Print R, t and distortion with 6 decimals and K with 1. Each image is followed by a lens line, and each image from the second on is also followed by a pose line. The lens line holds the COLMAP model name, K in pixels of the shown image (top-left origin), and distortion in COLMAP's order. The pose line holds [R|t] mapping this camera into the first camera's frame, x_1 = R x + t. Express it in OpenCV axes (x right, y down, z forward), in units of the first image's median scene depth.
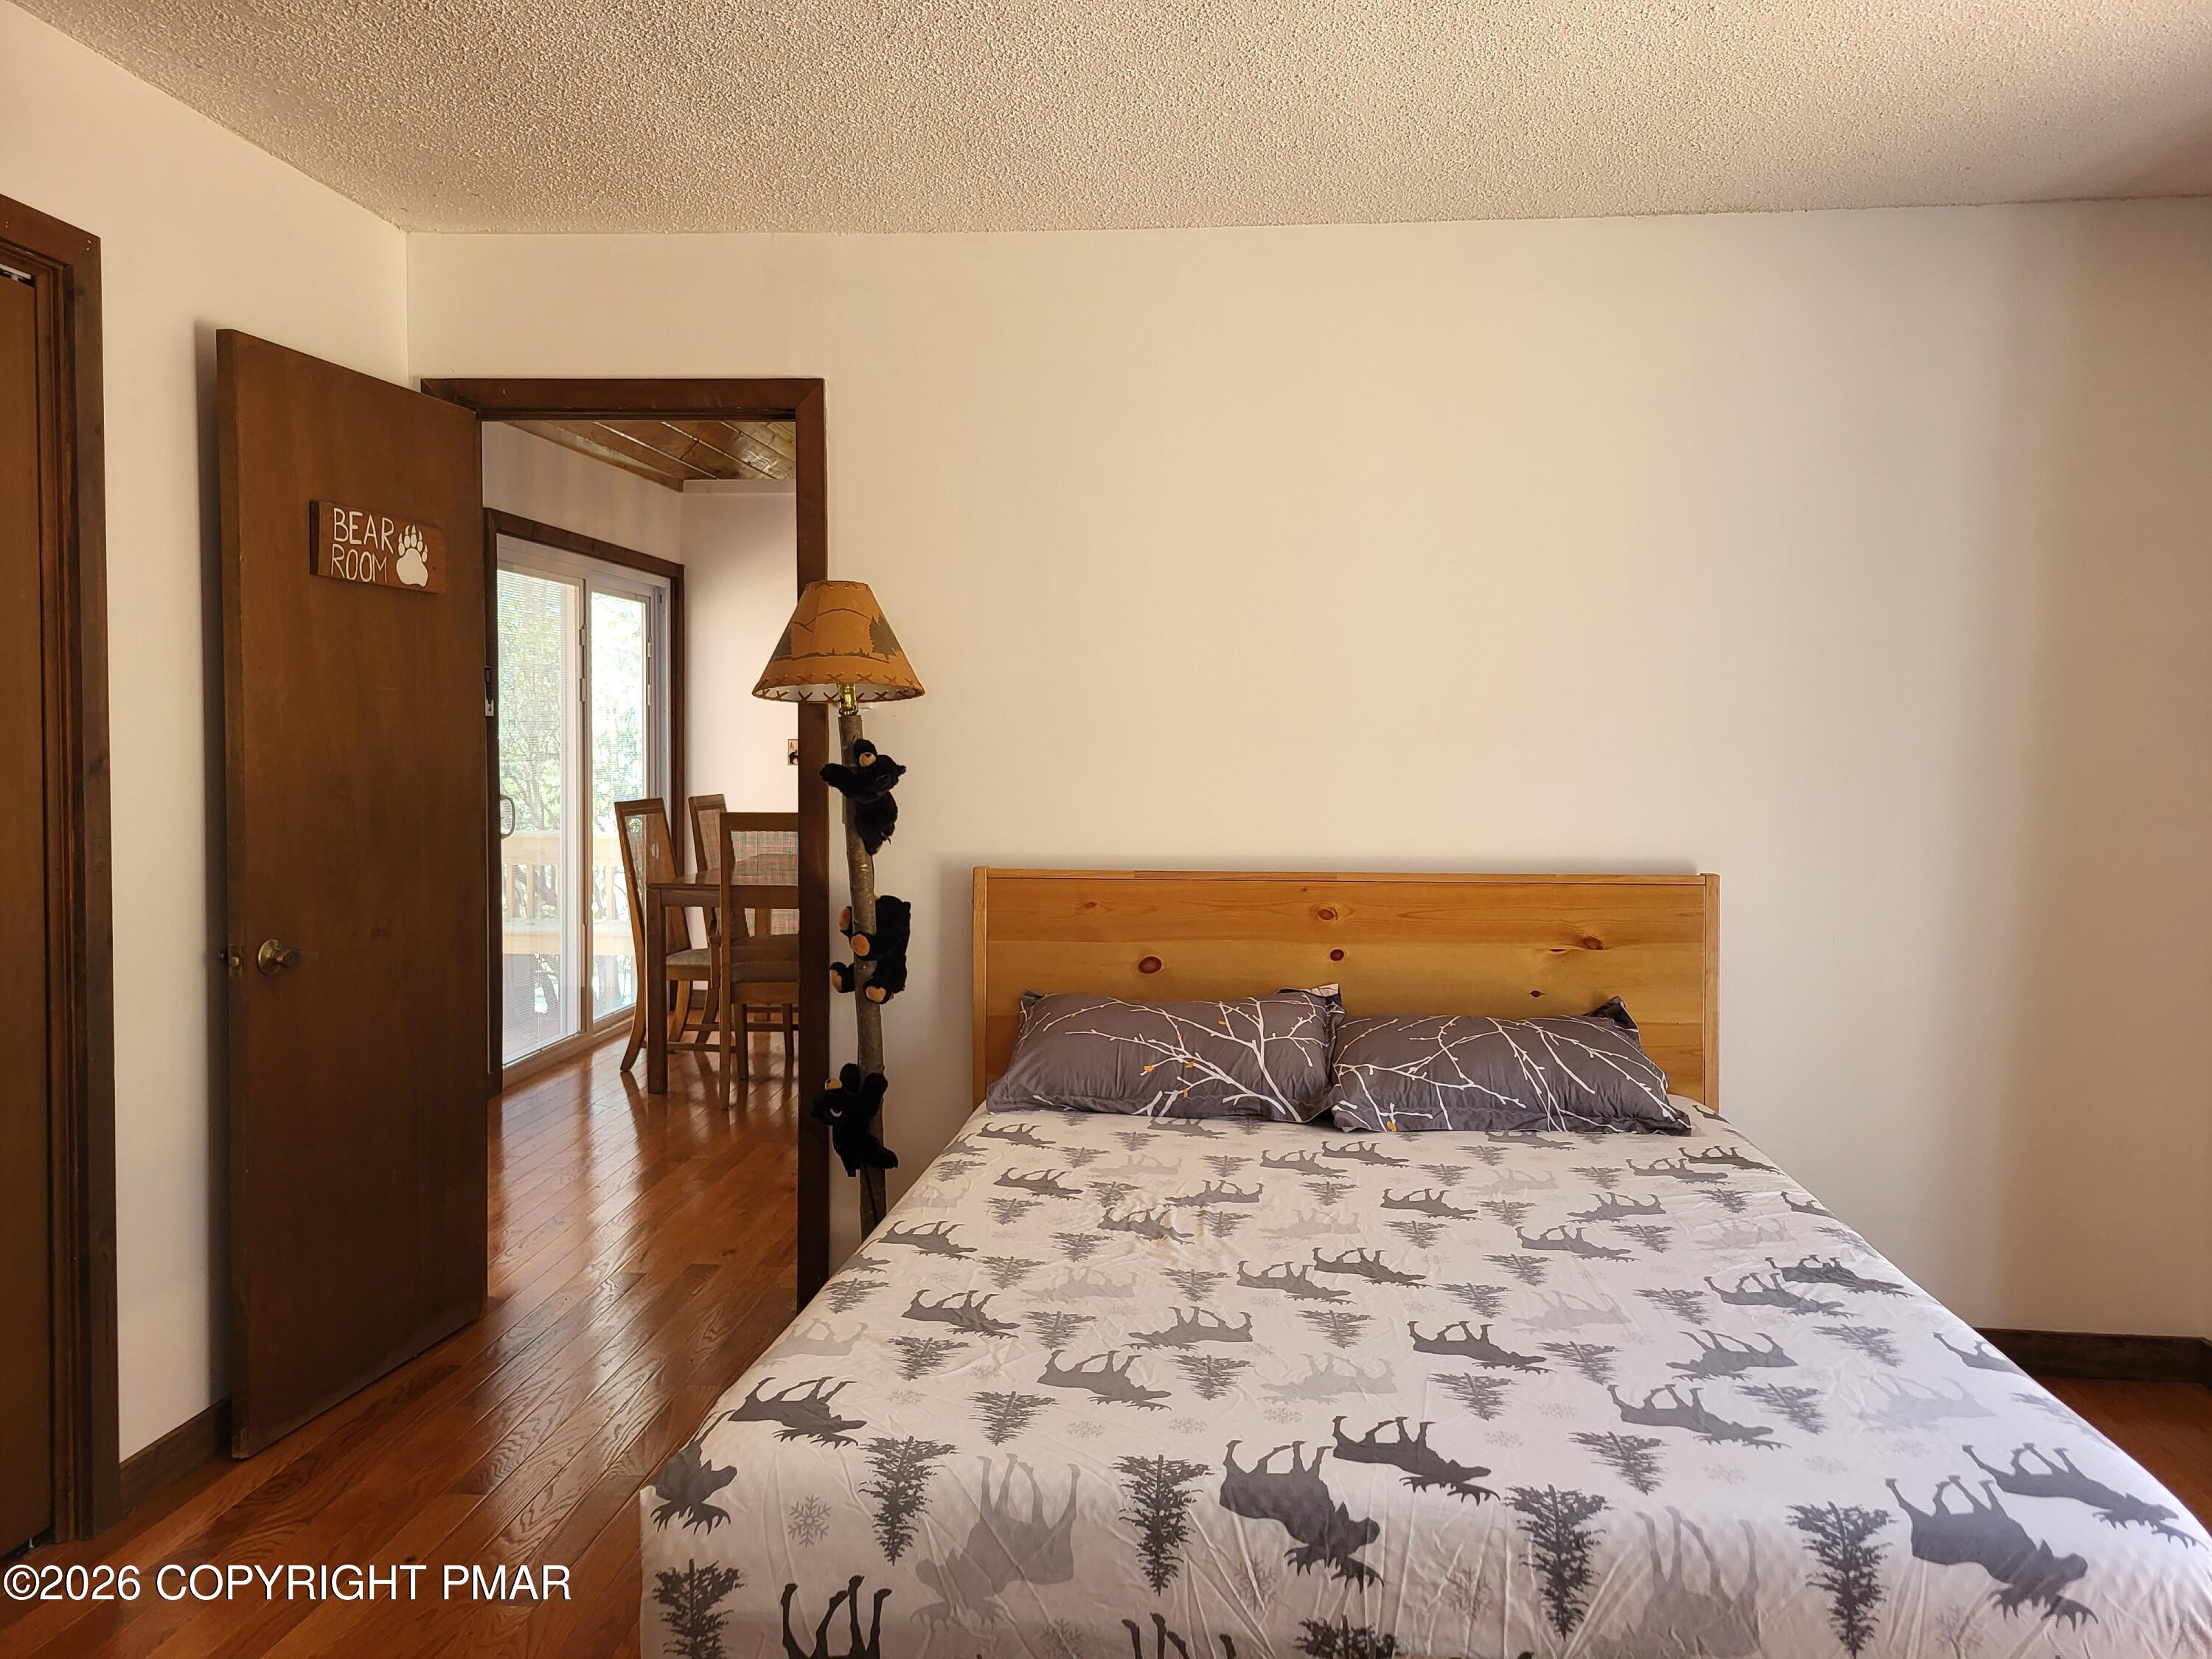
lens RADIAL K [[1678.0, 0, 1150.5], [0, 1678.0, 816.9], [0, 0, 1]] dist [0.044677, -0.006647]
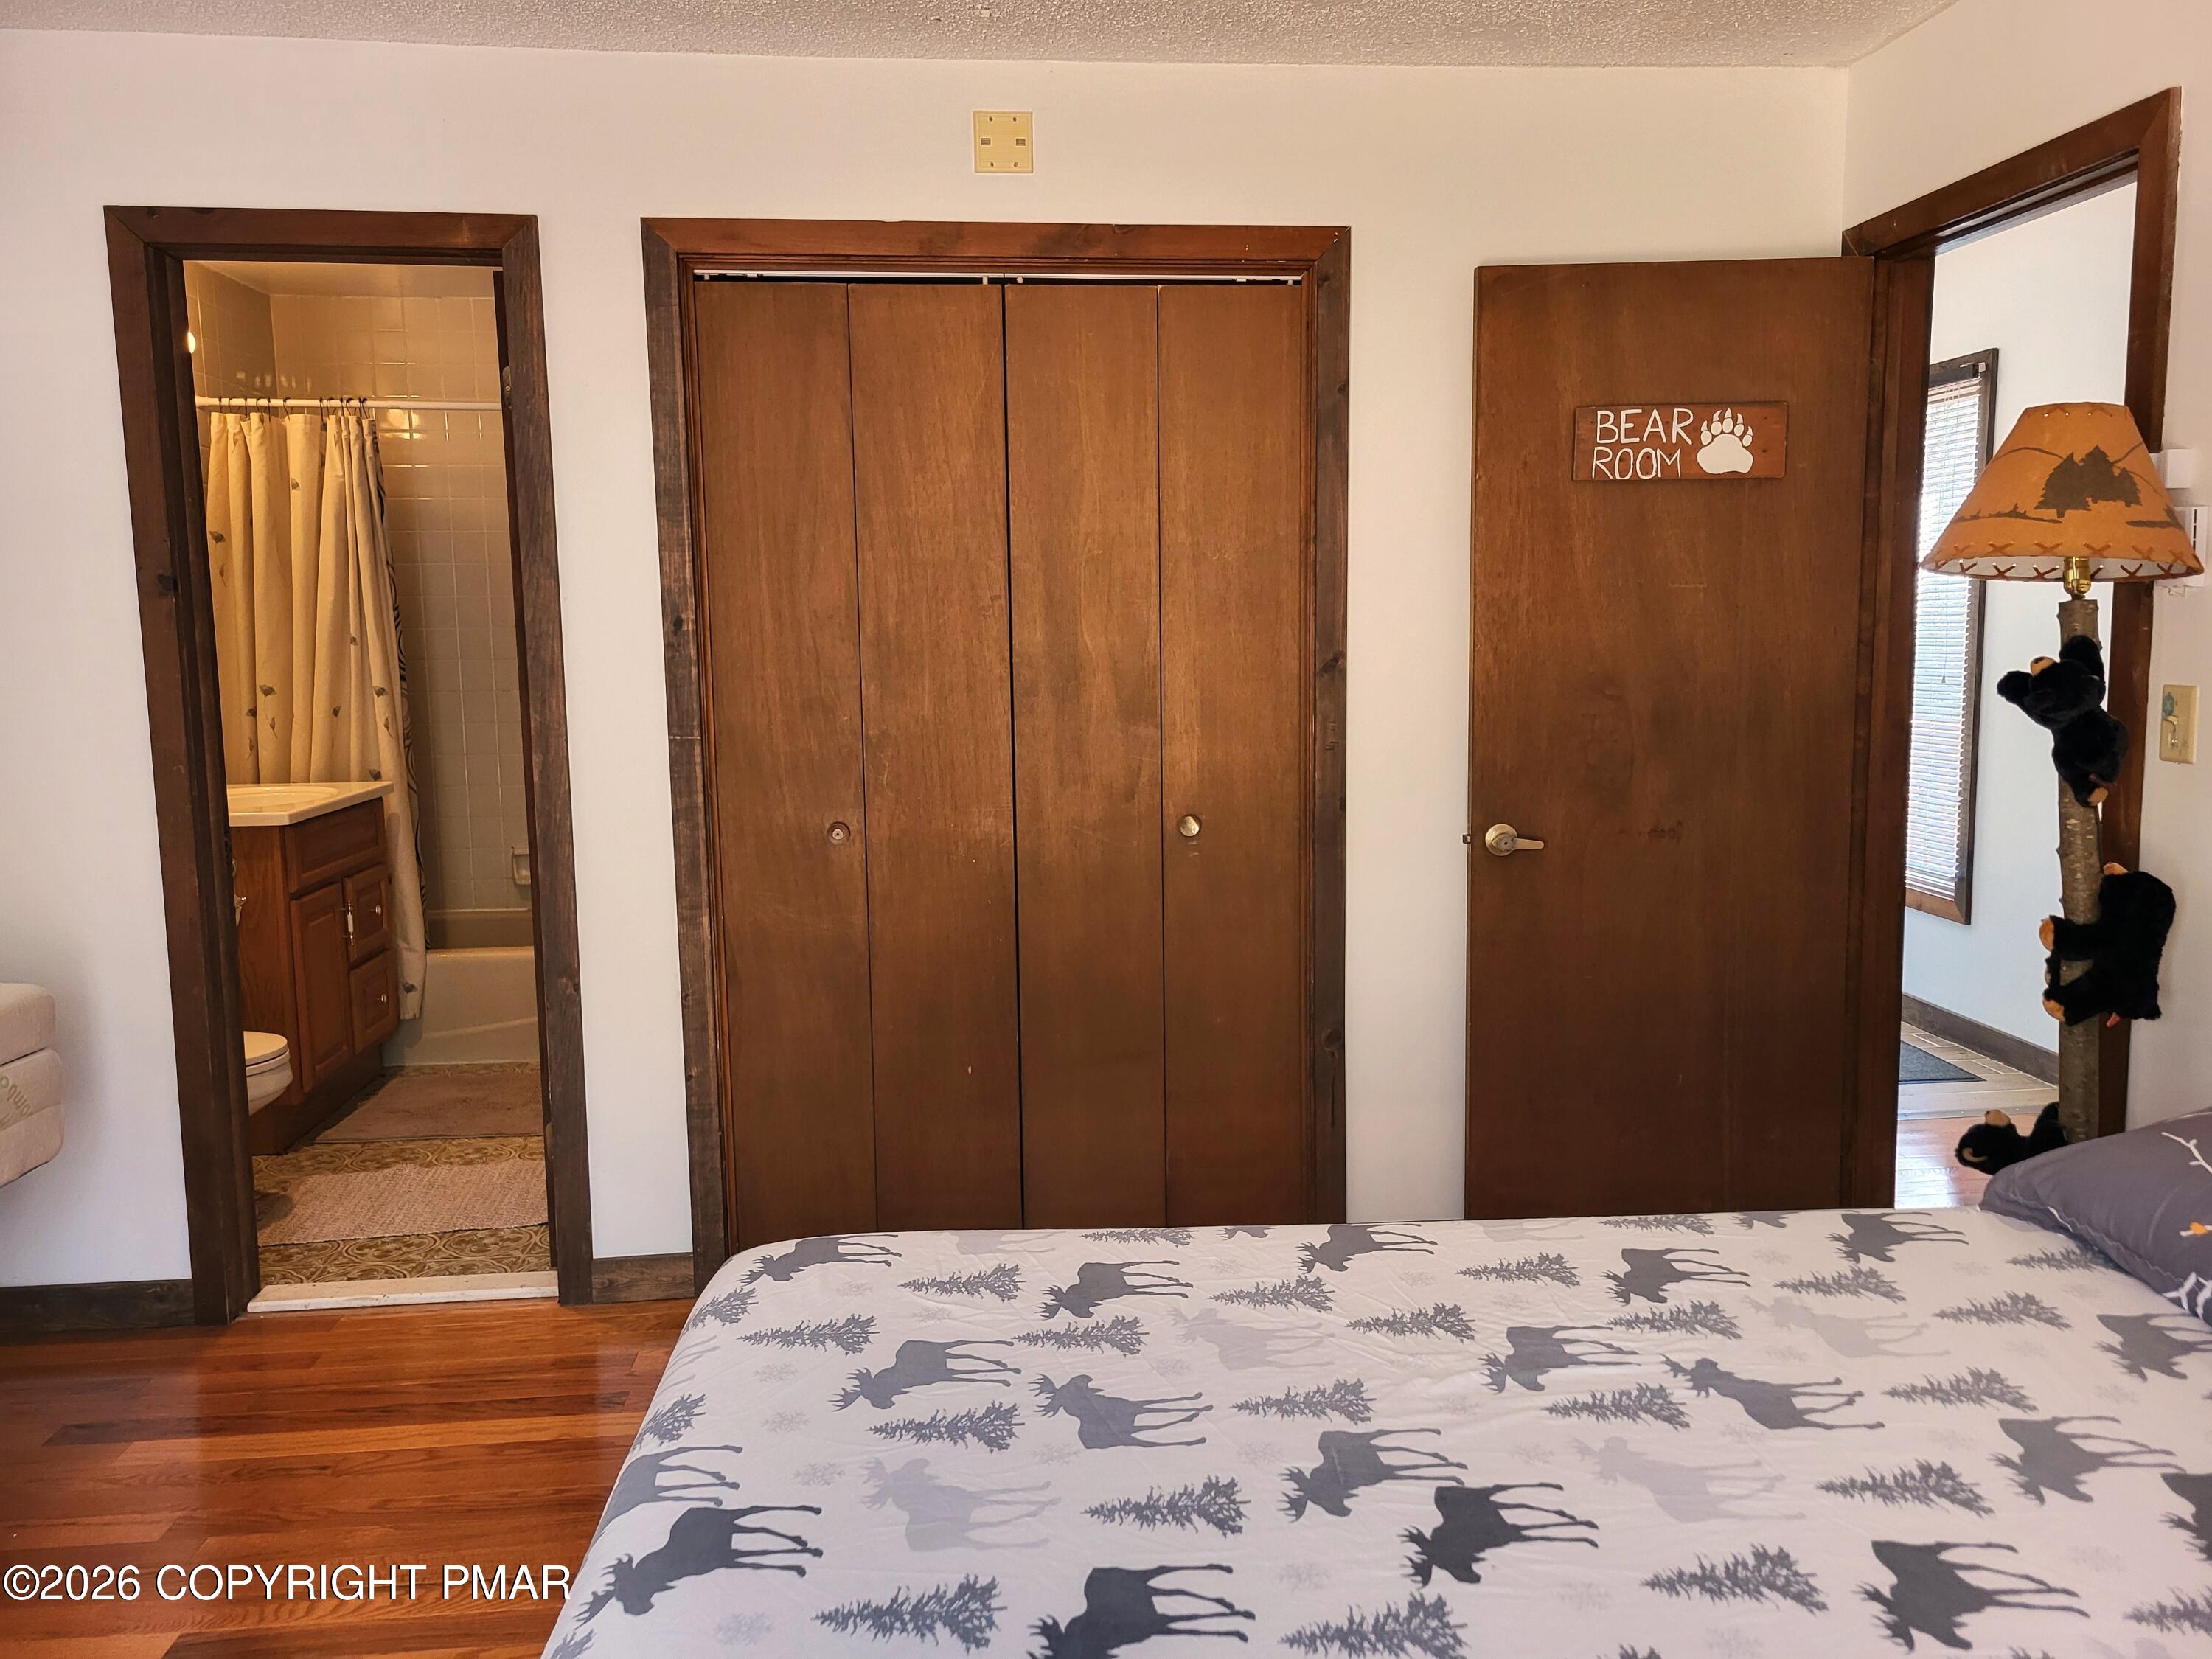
lens RADIAL K [[1678.0, 0, 1108.2], [0, 1678.0, 816.6], [0, 0, 1]] dist [0.044677, -0.006647]
pose [[0.159787, 0.105859, -0.981459, 0.694962], [-0.032927, 0.994252, 0.101878, -0.047775], [0.986602, 0.016038, 0.162354, 0.777909]]
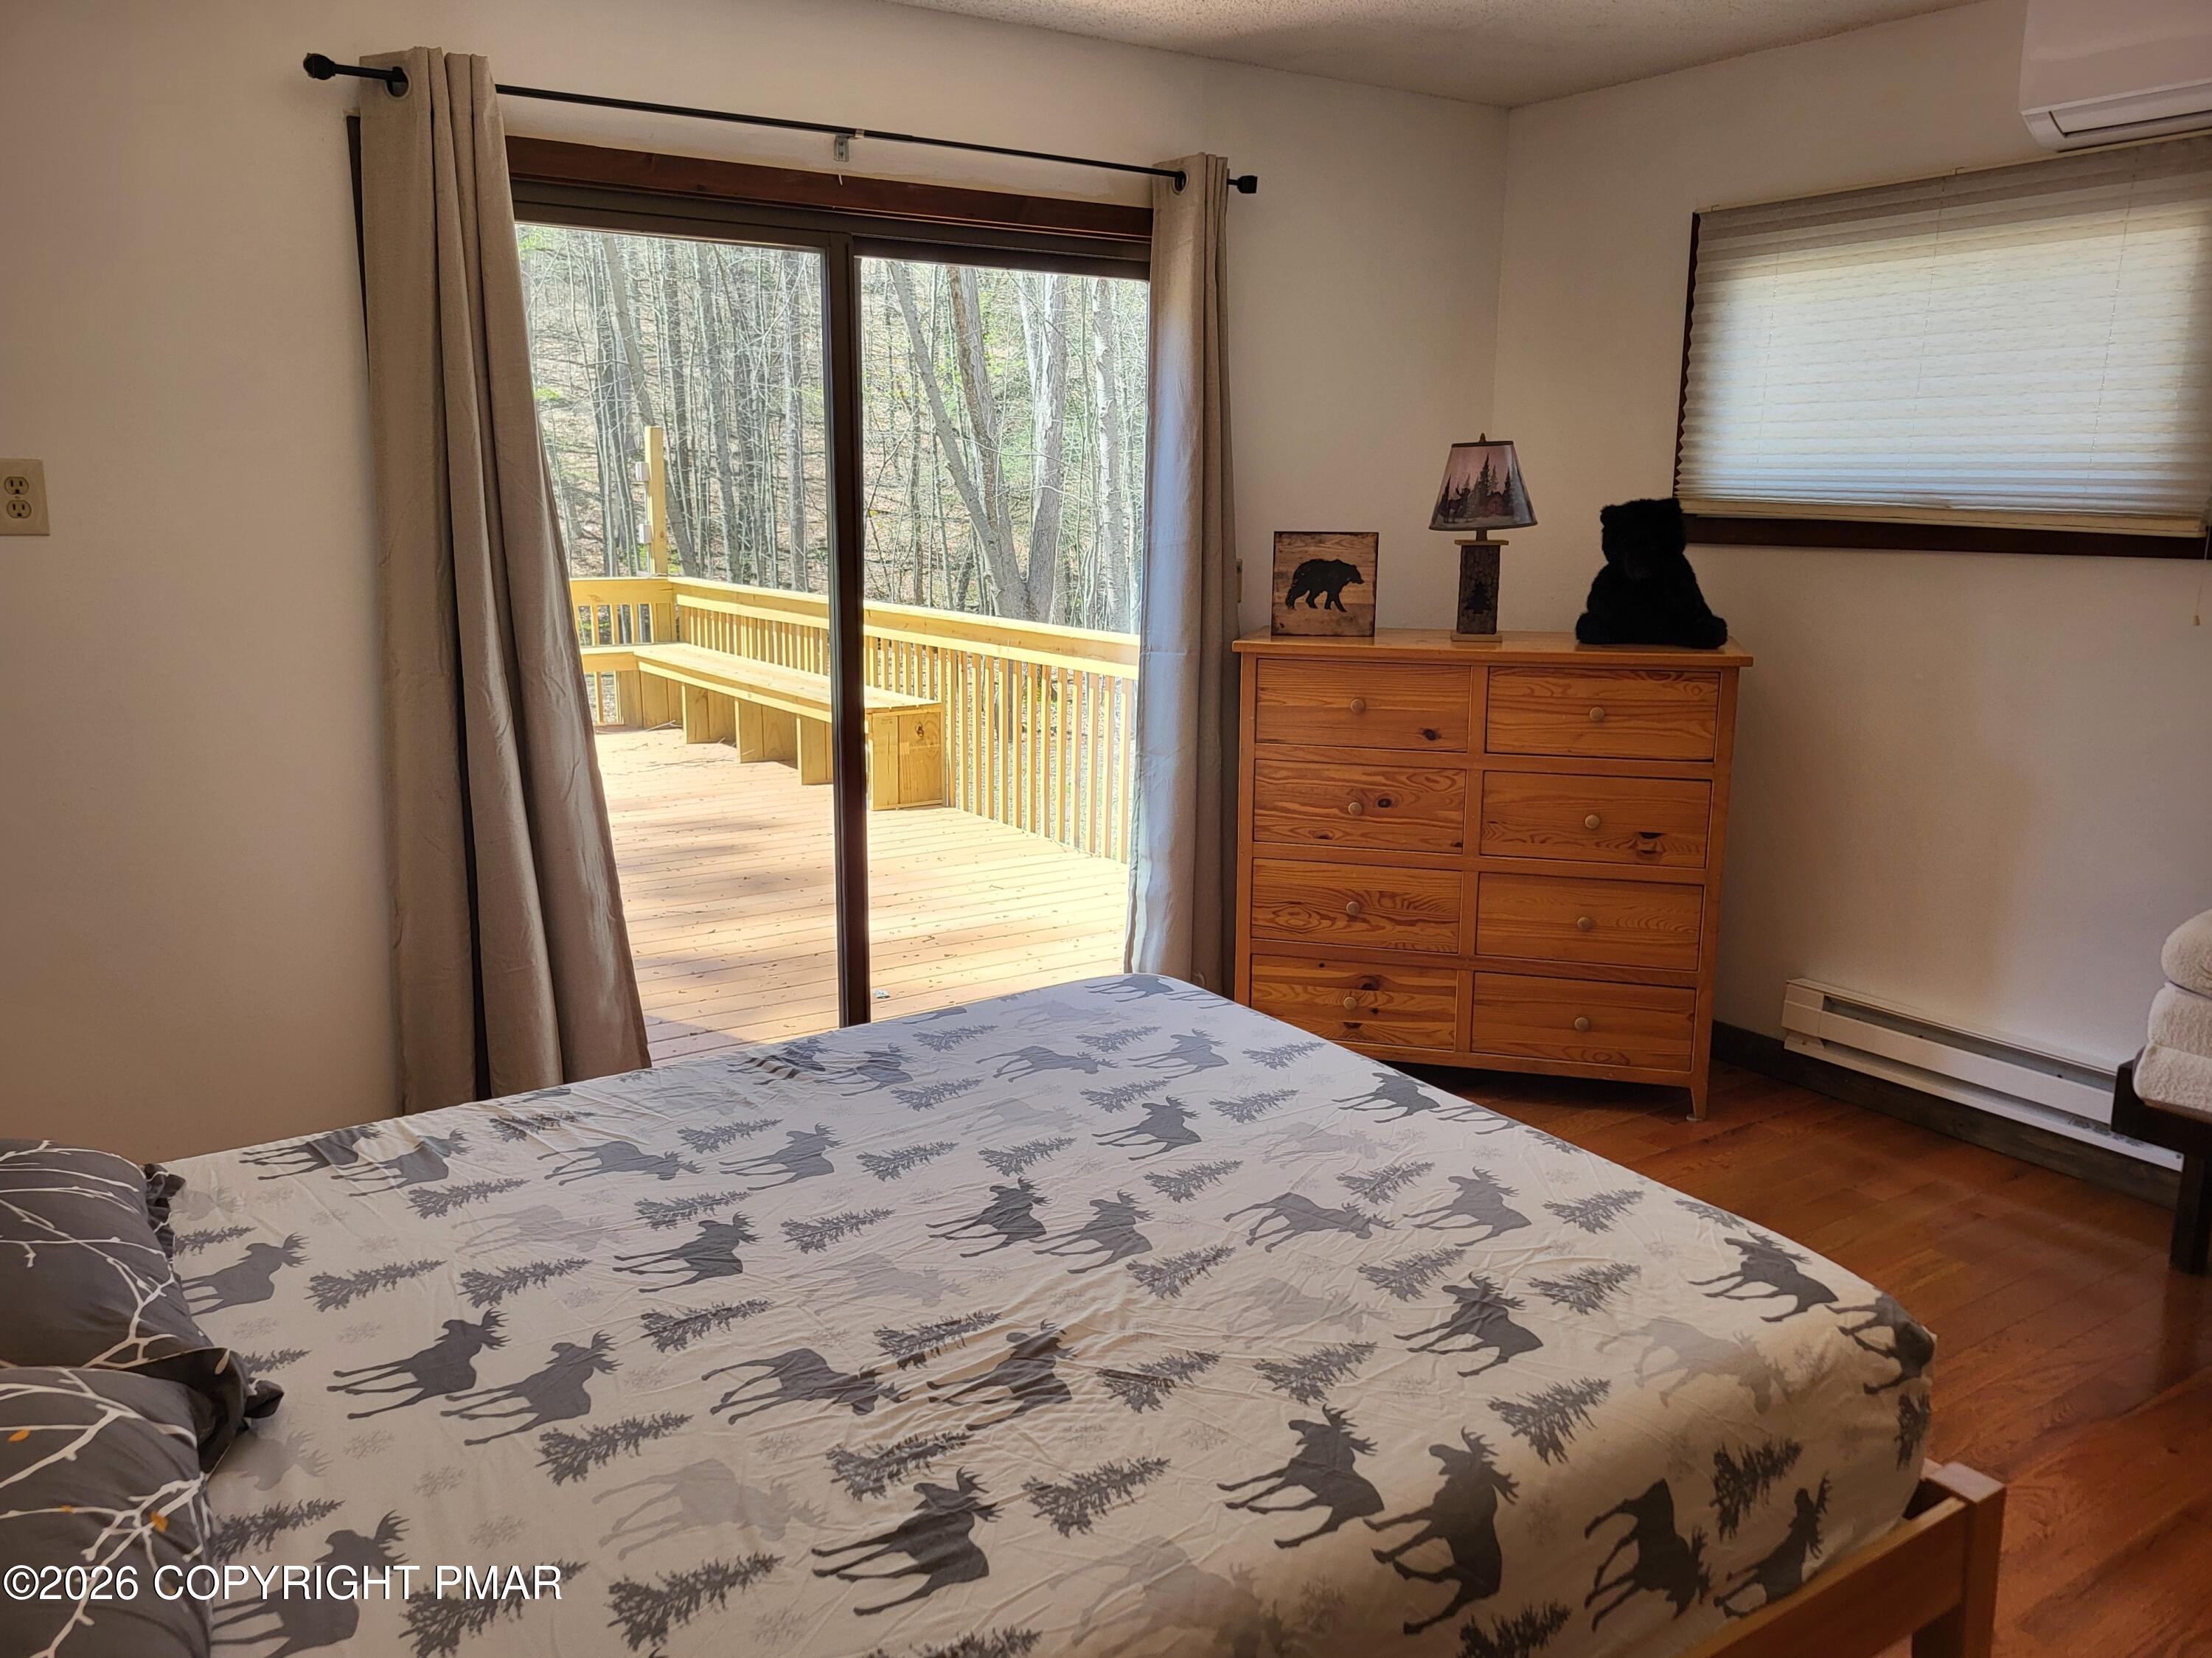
lens RADIAL K [[1677.9, 0, 1093.7], [0, 1677.9, 815.7], [0, 0, 1]] dist [0.044677, -0.006647]
pose [[-0.612565, -0.168330, 0.772288, -0.553083], [0.028146, 0.971795, 0.234141, -0.141064], [-0.789919, 0.165163, -0.590550, 1.474169]]
